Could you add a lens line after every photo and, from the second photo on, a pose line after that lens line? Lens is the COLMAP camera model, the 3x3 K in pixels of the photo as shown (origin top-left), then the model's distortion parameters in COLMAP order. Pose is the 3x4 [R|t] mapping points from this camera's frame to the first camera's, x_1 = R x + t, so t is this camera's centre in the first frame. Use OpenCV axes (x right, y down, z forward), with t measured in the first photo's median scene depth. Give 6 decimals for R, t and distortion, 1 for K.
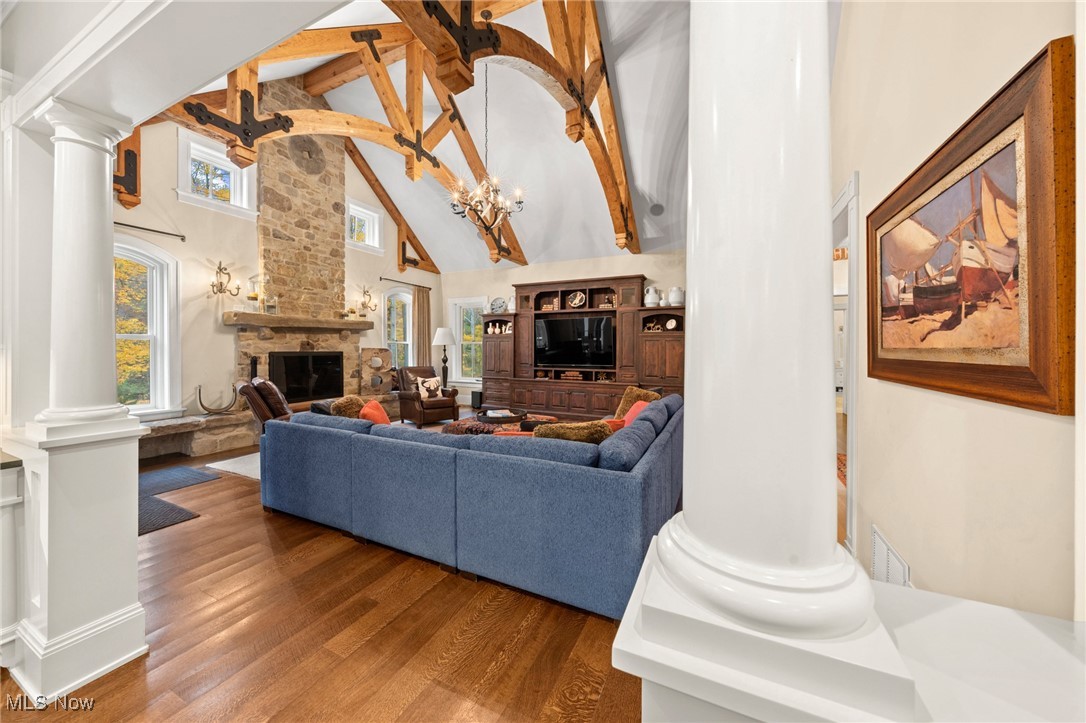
lens RADIAL K [[372.2, 0, 547.6], [0, 372.2, 347.0], [0, 0, 1]] dist [0.000087, 0.000000]
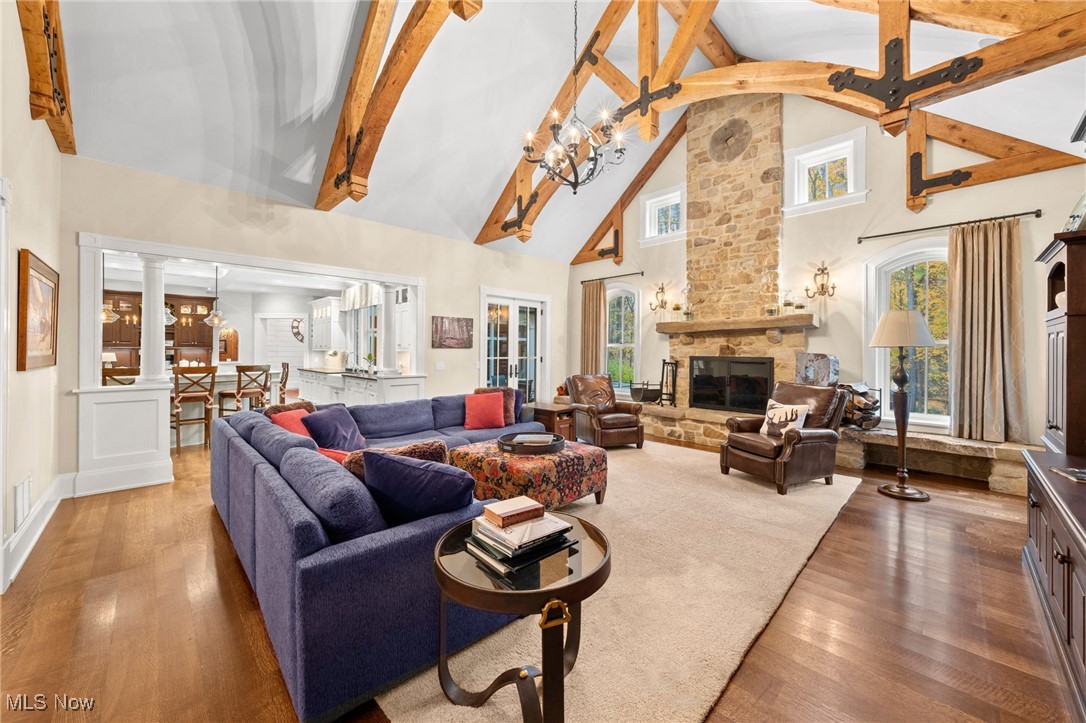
lens RADIAL K [[405.0, 0, 542.3], [0, 405.0, 349.1], [0, 0, 1]] dist [-0.000762, -0.000043]
pose [[-0.355109, -0.009523, -0.934776, 0.418872], [-0.002903, 0.999955, -0.009084, 0.004229], [0.934820, -0.000512, -0.355121, 0.873988]]
